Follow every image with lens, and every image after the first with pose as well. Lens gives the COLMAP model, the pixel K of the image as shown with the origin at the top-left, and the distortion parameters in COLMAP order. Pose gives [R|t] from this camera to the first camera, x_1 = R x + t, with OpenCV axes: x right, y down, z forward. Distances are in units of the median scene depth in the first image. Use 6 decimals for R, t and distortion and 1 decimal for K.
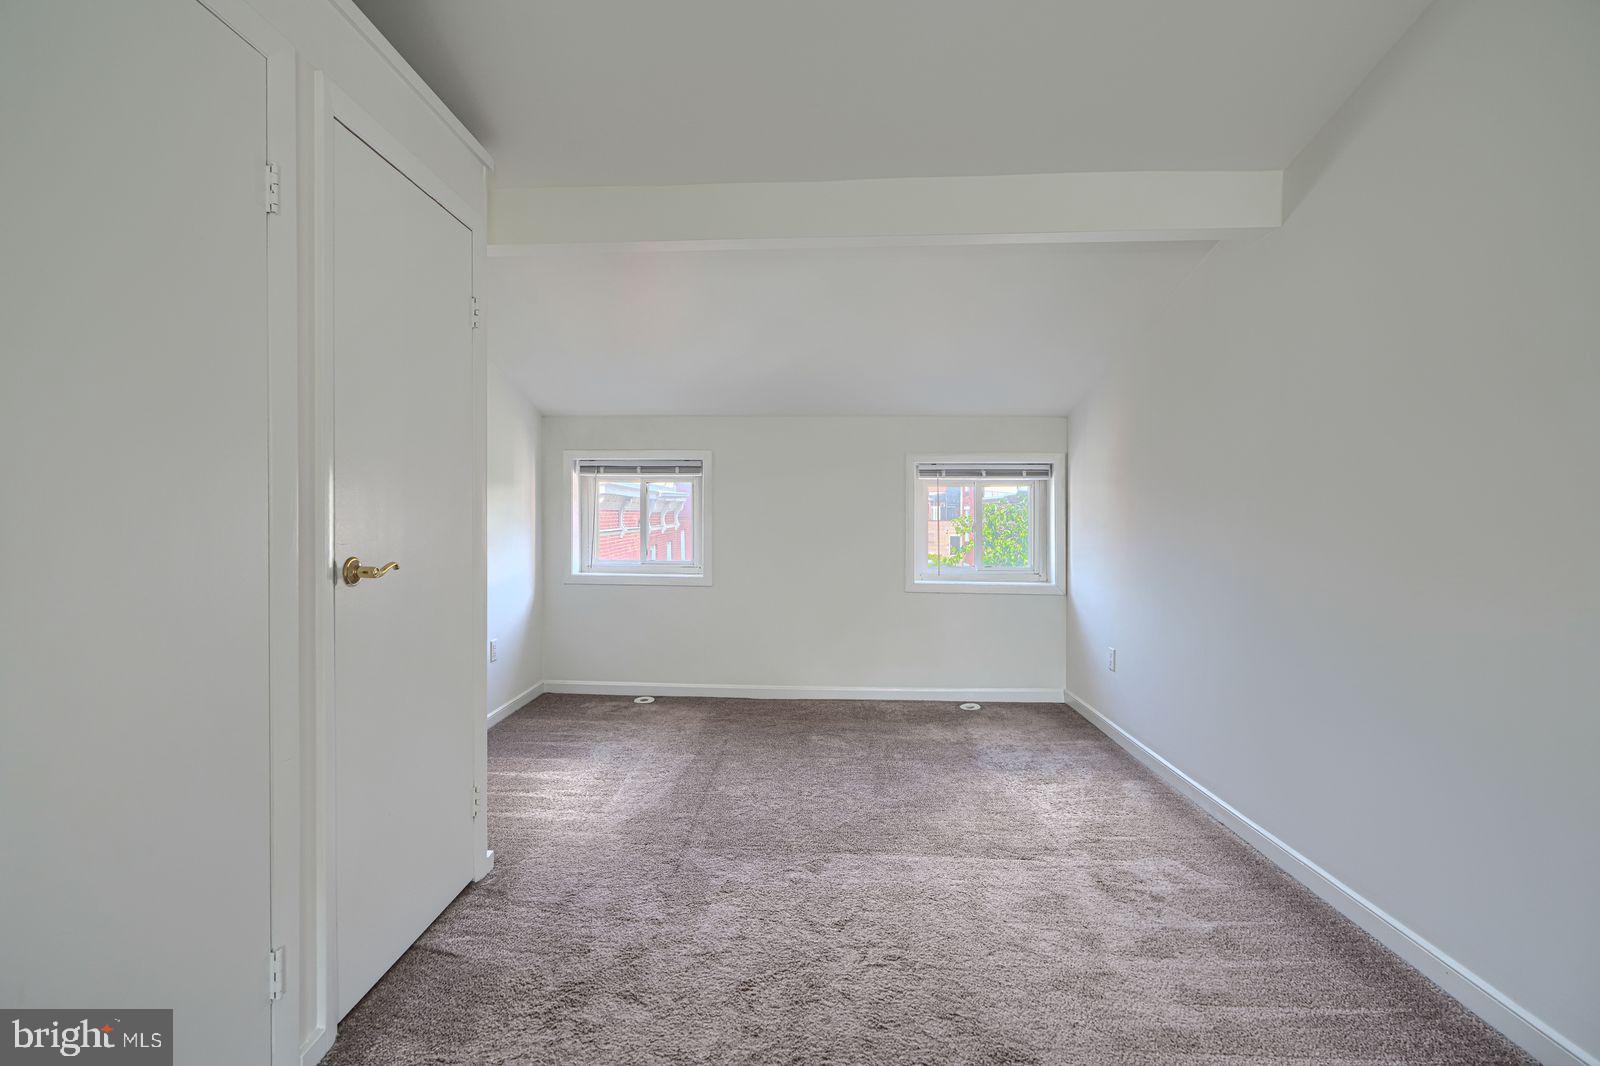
lens RADIAL K [[731.4, 0, 798.8], [0, 731.4, 525.0], [0, 0, 1]] dist [0.001922, 0.000550]
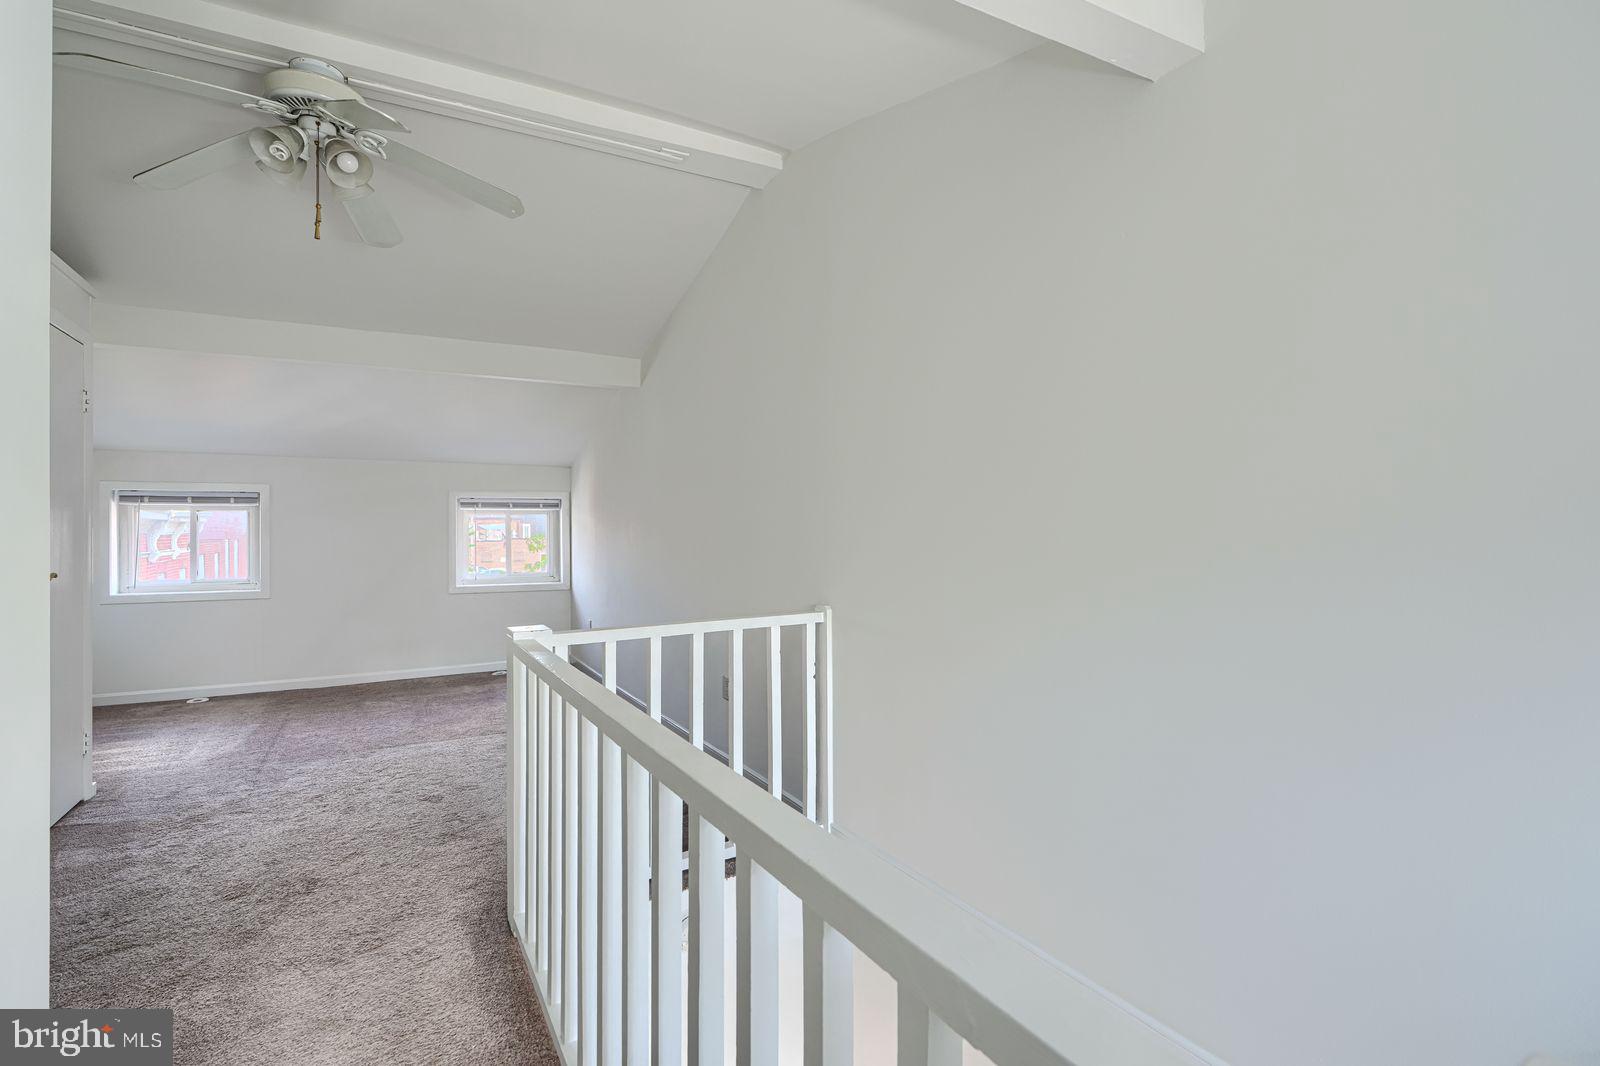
lens RADIAL K [[731.4, 0, 801.7], [0, 731.4, 520.3], [0, 0, 1]] dist [0.001922, 0.000550]
pose [[0.856657, -0.003326, 0.515876, 0.009087], [0.018763, 0.999518, -0.024714, 0.002337], [-0.515545, 0.030851, 0.856307, -0.481996]]
